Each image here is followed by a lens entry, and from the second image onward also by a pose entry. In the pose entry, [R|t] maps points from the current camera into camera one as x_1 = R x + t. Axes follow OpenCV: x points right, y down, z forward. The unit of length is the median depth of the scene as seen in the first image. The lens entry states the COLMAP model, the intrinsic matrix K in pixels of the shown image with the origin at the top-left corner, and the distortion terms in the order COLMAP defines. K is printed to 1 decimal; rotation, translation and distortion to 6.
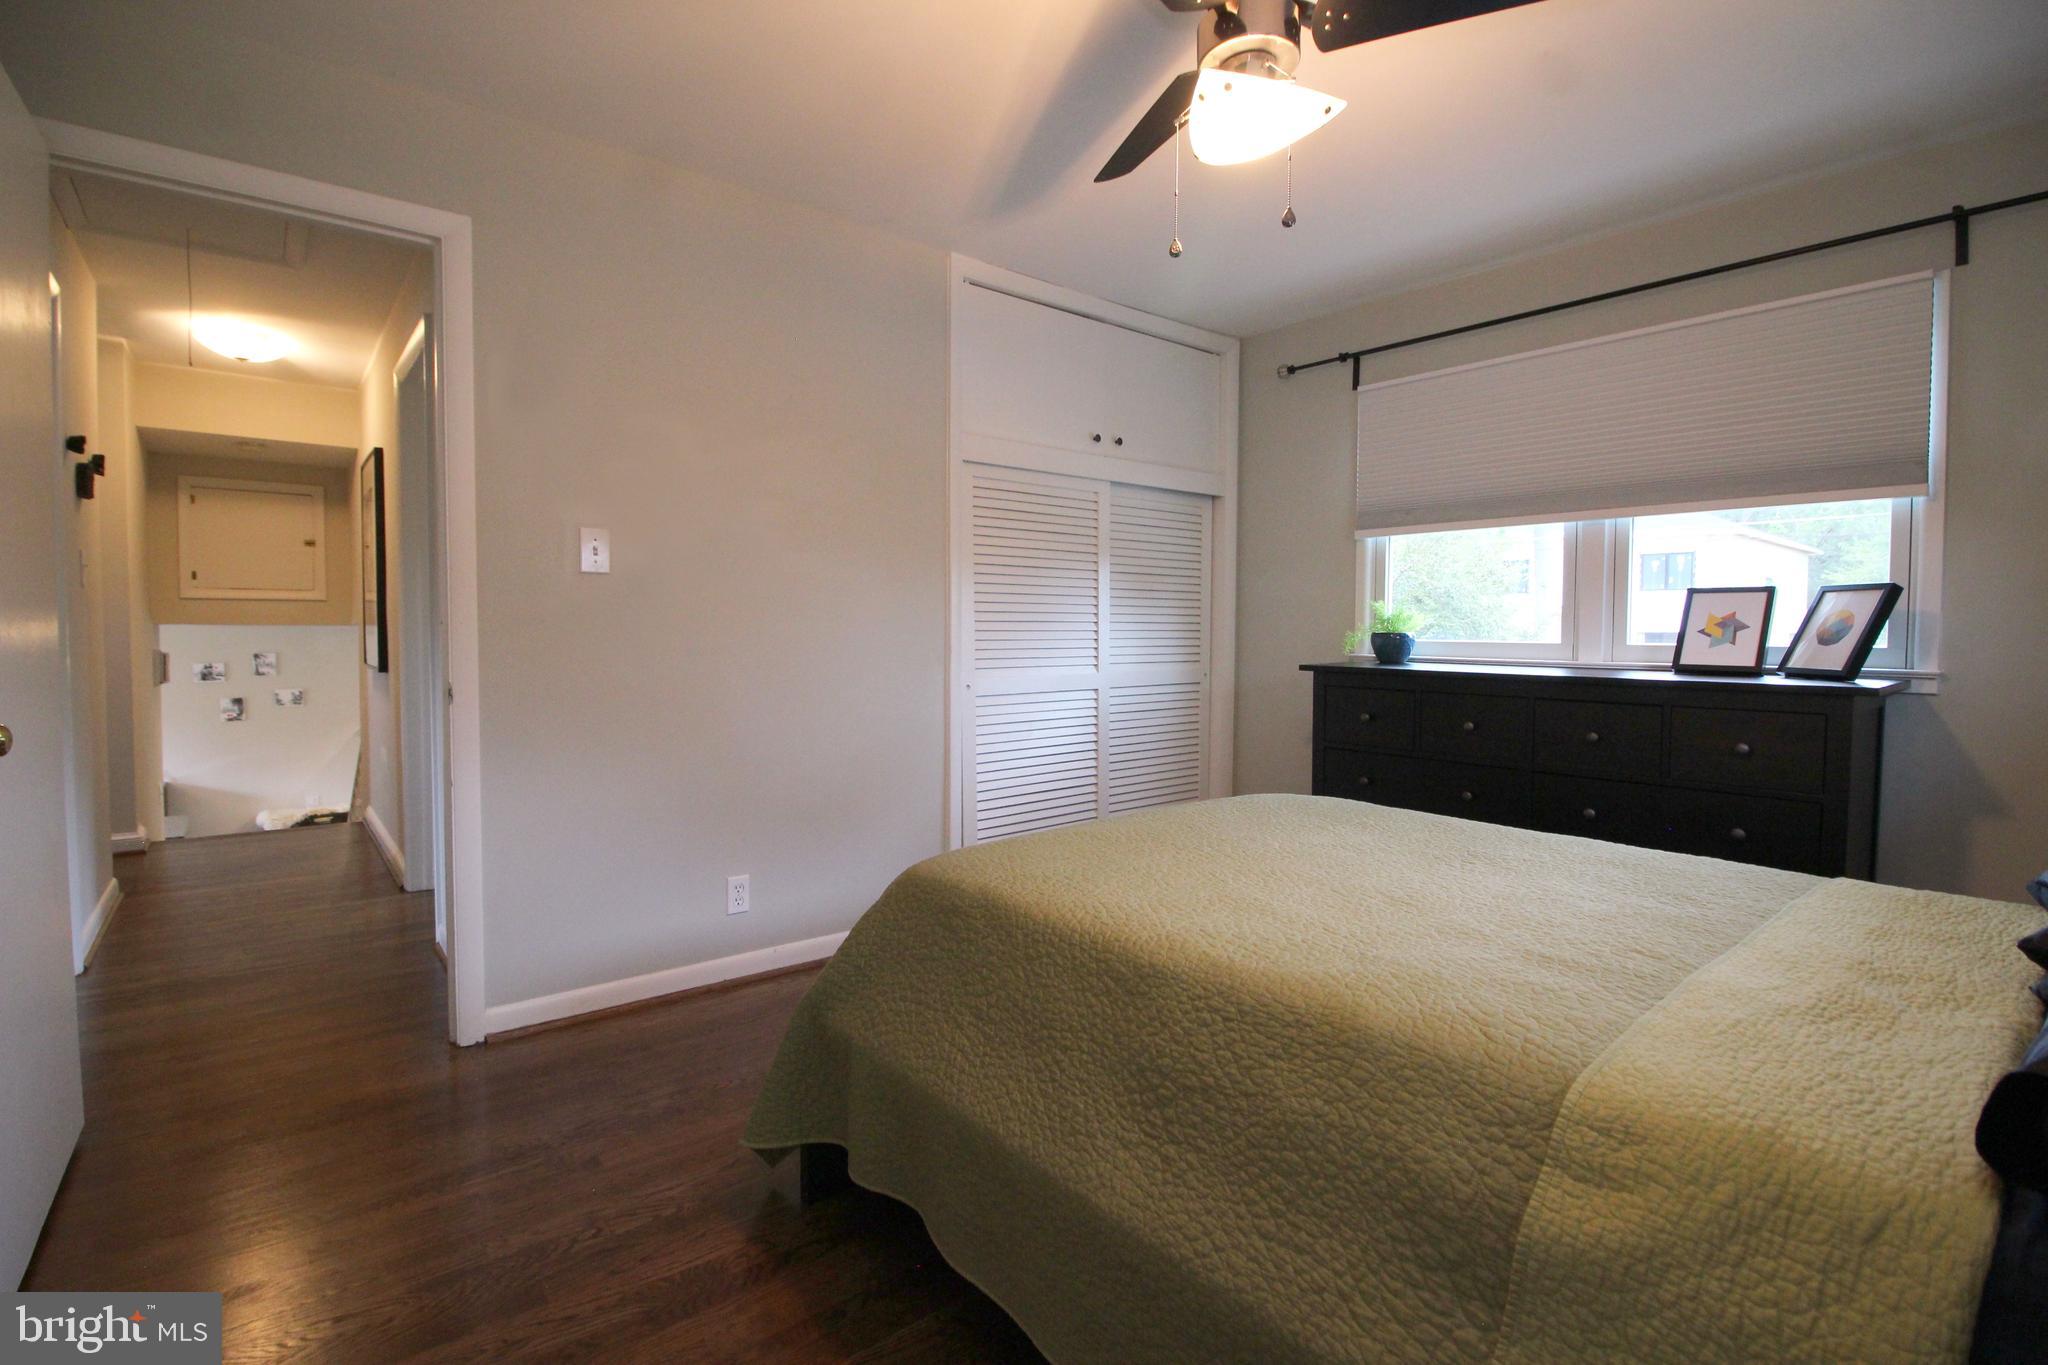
lens RADIAL K [[944.7, 0, 1018.0], [0, 944.7, 670.4], [0, 0, 1]] dist [-0.000938, -0.012239]
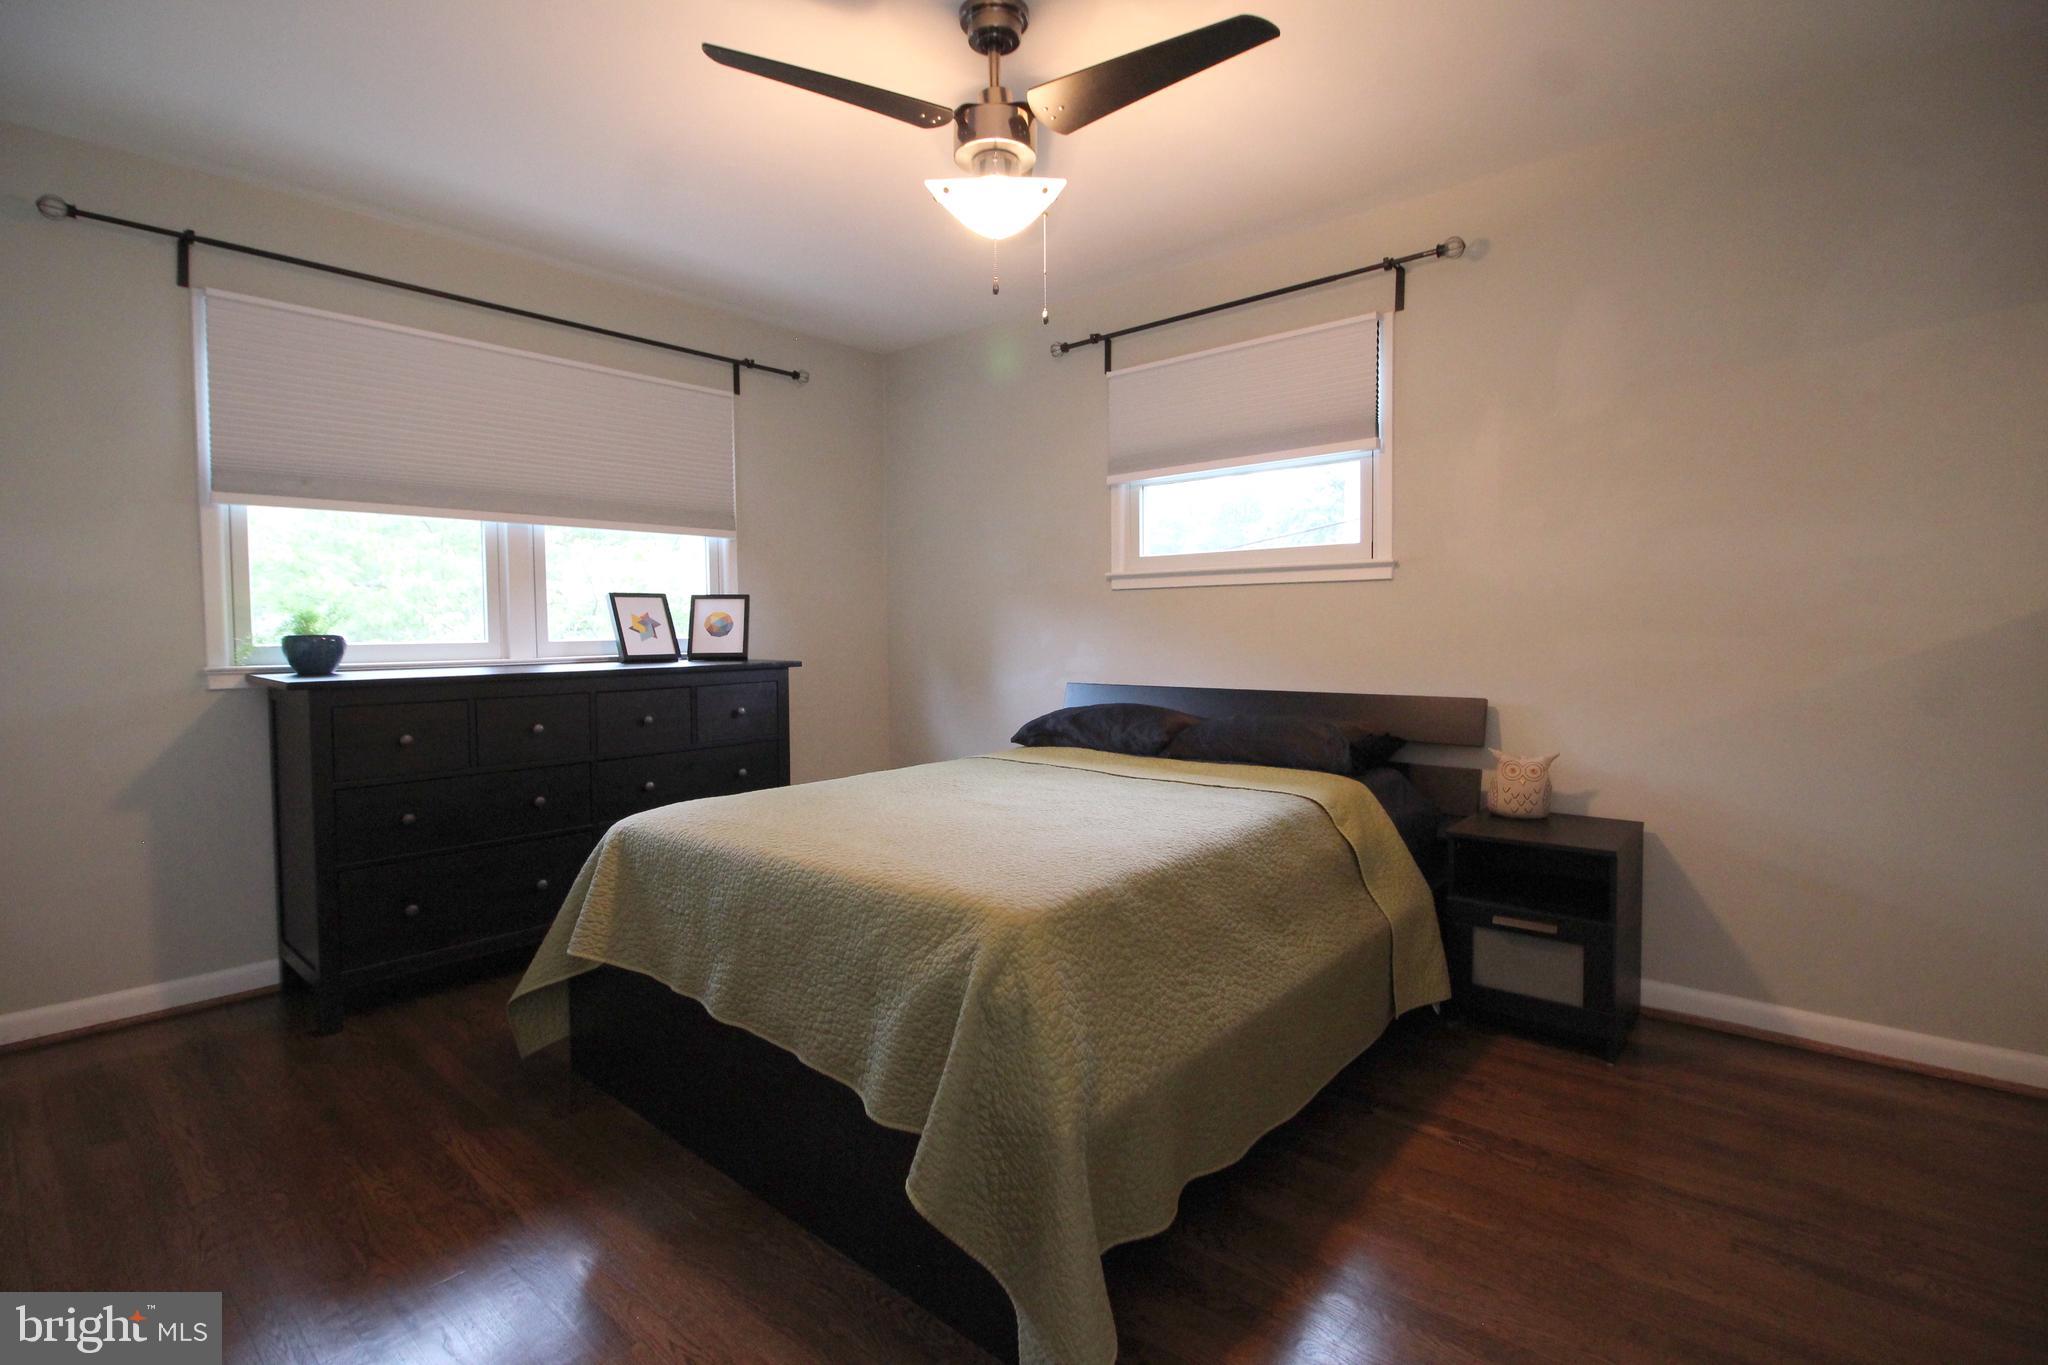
lens RADIAL K [[944.7, 0, 1019.7], [0, 944.7, 676.5], [0, 0, 1]] dist [-0.000938, -0.012239]
pose [[-0.157141, -0.057441, 0.985904, -0.573305], [0.052677, 0.996398, 0.066449, -0.033372], [-0.986170, 0.062376, -0.153549, 0.684320]]
